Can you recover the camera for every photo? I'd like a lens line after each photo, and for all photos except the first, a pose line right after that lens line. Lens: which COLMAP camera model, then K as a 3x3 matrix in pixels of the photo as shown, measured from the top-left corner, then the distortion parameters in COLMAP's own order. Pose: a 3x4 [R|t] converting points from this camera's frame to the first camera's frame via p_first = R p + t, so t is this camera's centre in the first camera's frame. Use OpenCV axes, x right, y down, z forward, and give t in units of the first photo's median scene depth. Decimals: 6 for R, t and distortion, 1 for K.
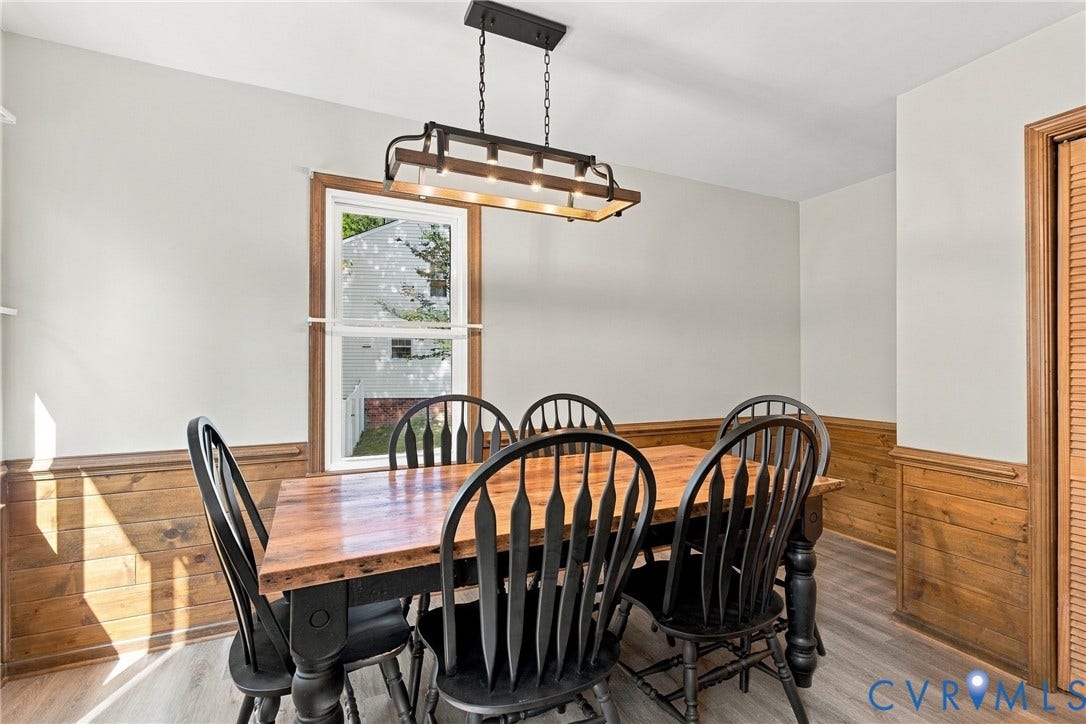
lens RADIAL K [[498.9, 0, 543.0], [0, 498.9, 362.0], [0, 0, 1]] dist [-0.065596, 0.054063]
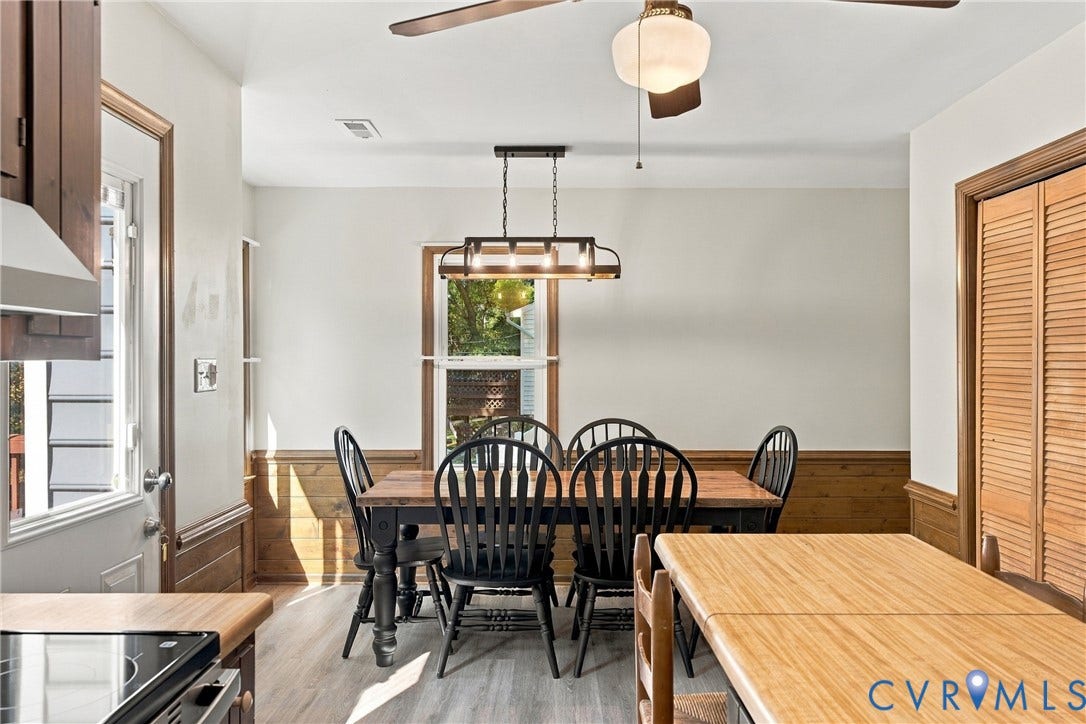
lens RADIAL K [[862.6, 0, 542.4], [0, 862.6, 344.7], [0, 0, 1]] dist [0.074599, -0.000183]
pose [[0.896232, -0.010464, -0.443462, 0.986886], [0.001850, 0.999801, -0.019855, -0.085821], [0.443581, 0.016974, 0.896073, -1.096068]]
